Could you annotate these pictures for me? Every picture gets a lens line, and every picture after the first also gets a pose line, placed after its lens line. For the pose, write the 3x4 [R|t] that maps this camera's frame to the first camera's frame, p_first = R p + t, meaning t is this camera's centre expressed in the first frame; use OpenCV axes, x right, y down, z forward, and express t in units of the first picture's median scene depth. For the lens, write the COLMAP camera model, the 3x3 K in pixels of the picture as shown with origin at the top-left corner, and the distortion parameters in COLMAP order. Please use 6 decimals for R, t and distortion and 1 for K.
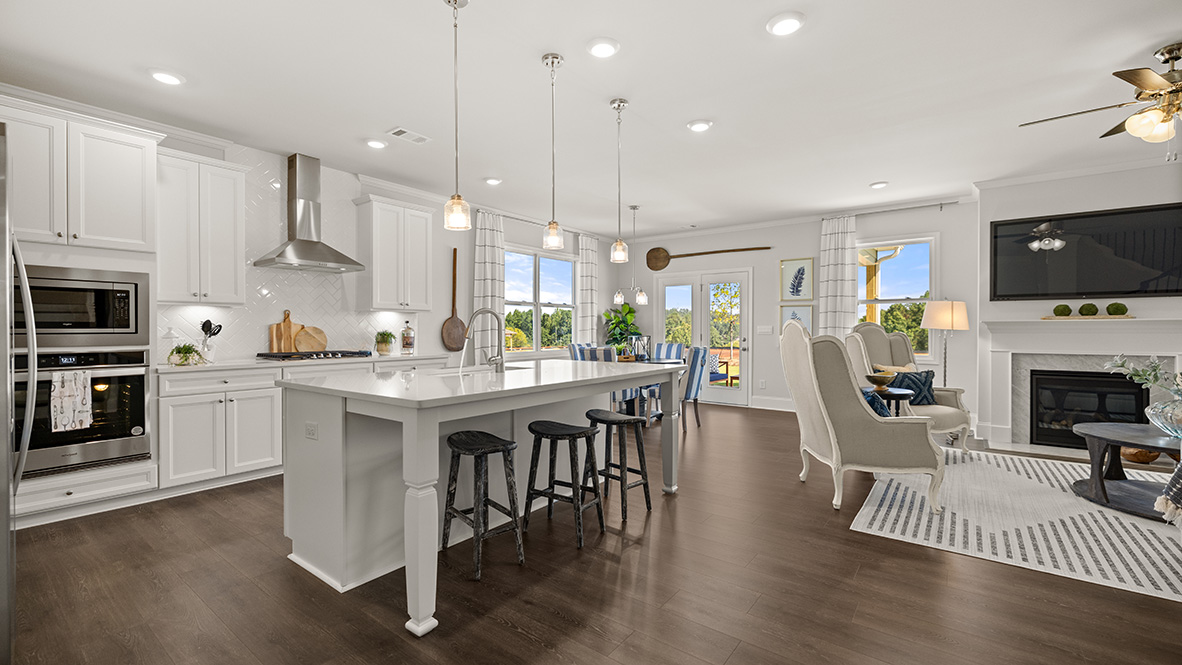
lens RADIAL K [[490.5, 0, 591.0], [0, 490.5, 332.5], [0, 0, 1]] dist [-0.000388, -0.000343]
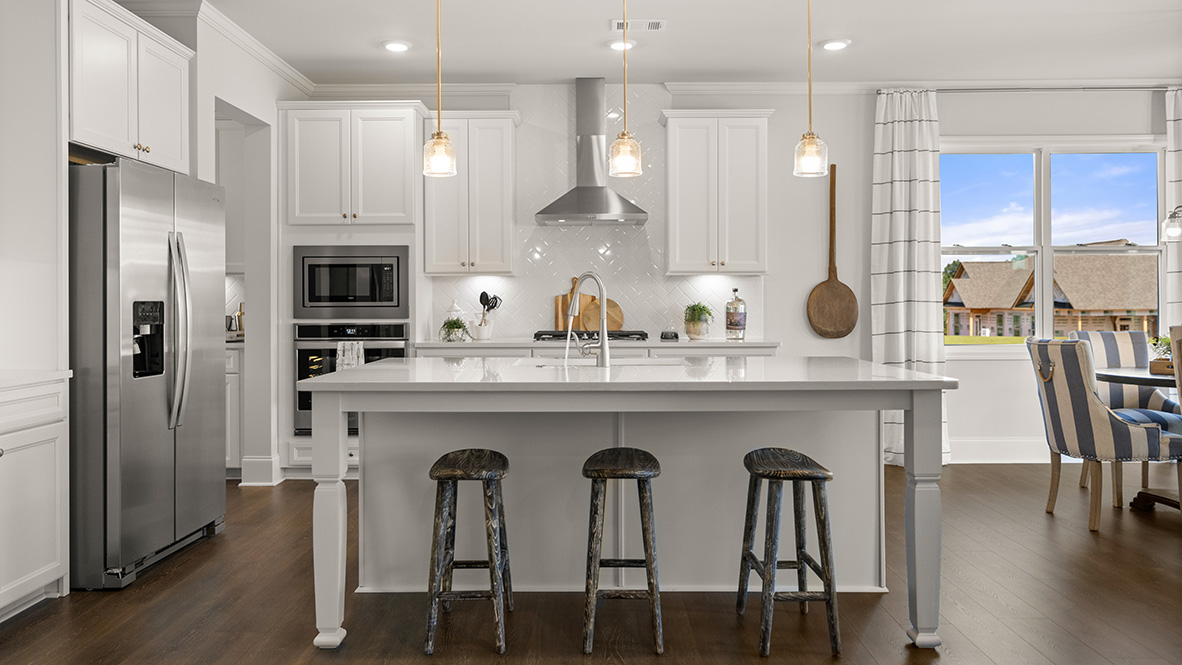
lens RADIAL K [[845.8, 0, 590.4], [0, 845.8, 299.3], [0, 0, 1]] dist [0.003222, 0.000846]
pose [[0.598919, -0.001299, -0.800808, 0.489983], [-0.002199, 0.999992, -0.003266, -0.005878], [0.800806, 0.003717, 0.598912, 0.202717]]
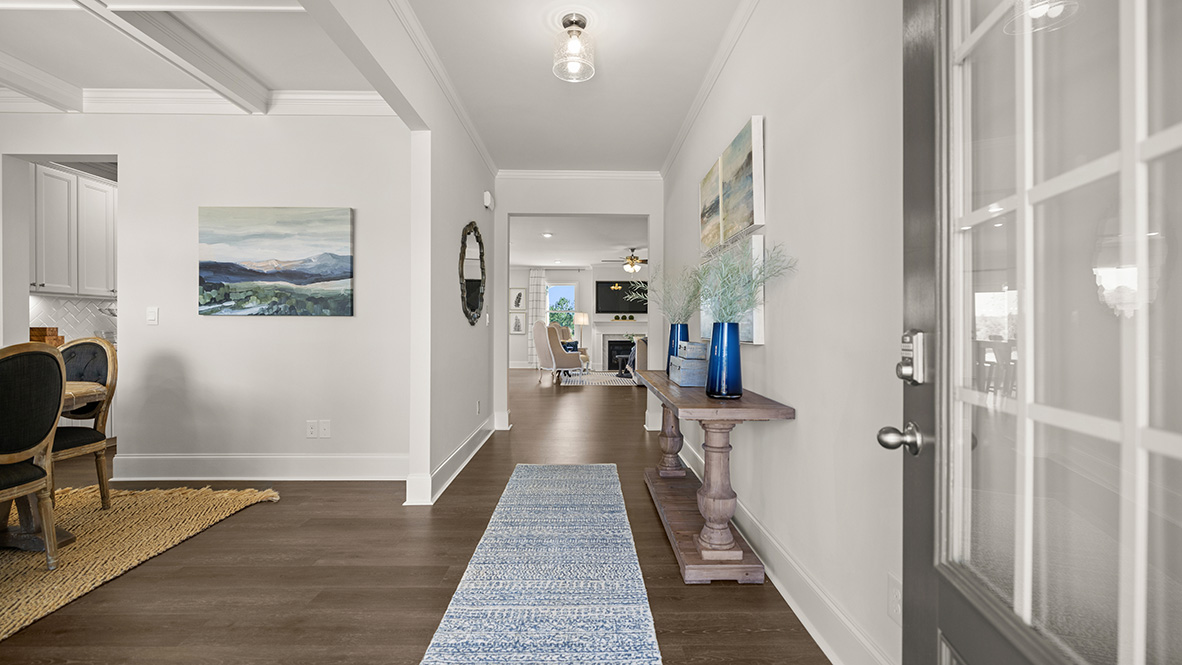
lens RADIAL K [[490.5, 0, 591.0], [0, 490.5, 332.5], [0, 0, 1]] dist [-0.000388, -0.000343]
pose [[0.787721, -0.004701, 0.616014, -0.839529], [0.002957, 0.999988, 0.003849, 0.026500], [-0.616025, -0.001210, 0.787726, -1.075163]]
